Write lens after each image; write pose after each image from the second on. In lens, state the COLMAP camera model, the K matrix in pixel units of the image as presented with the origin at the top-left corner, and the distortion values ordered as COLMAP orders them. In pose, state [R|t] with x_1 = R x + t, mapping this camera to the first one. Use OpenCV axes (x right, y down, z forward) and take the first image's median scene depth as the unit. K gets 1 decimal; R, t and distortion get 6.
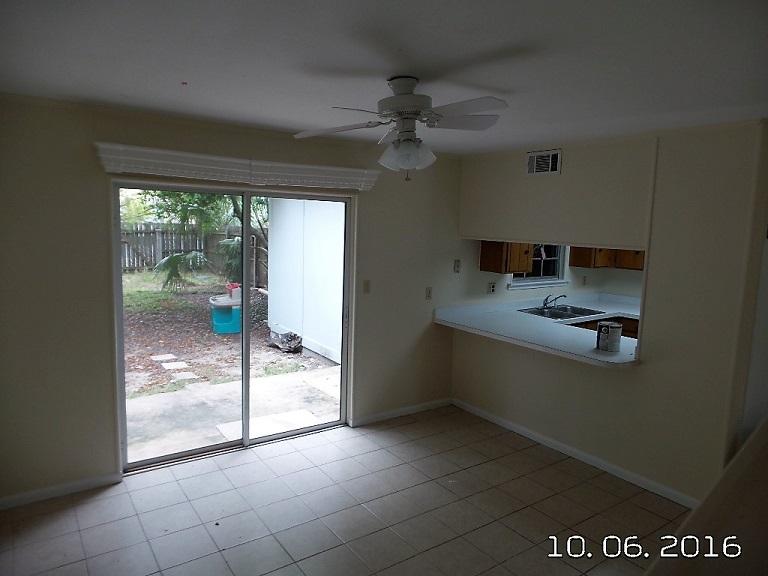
lens RADIAL K [[533.8, 0, 384.0], [0, 533.8, 288.0], [0, 0, 1]] dist [0.002190, 0.000688]
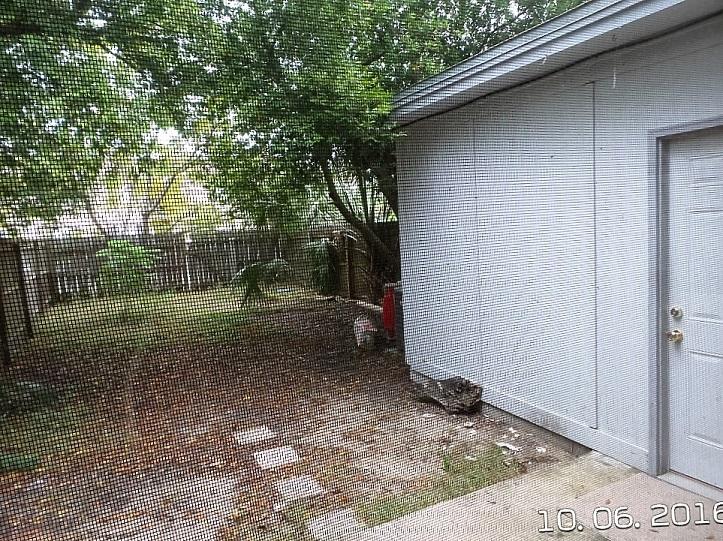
lens RADIAL K [[502.5, 0, 361.5], [0, 502.5, 270.5], [0, 0, 1]] dist [0.002190, 0.000688]
pose [[0.986950, -0.069557, -0.145228, -0.191735], [0.063960, 0.997031, -0.042868, -0.017106], [0.147779, 0.033020, 0.988469, 0.438136]]
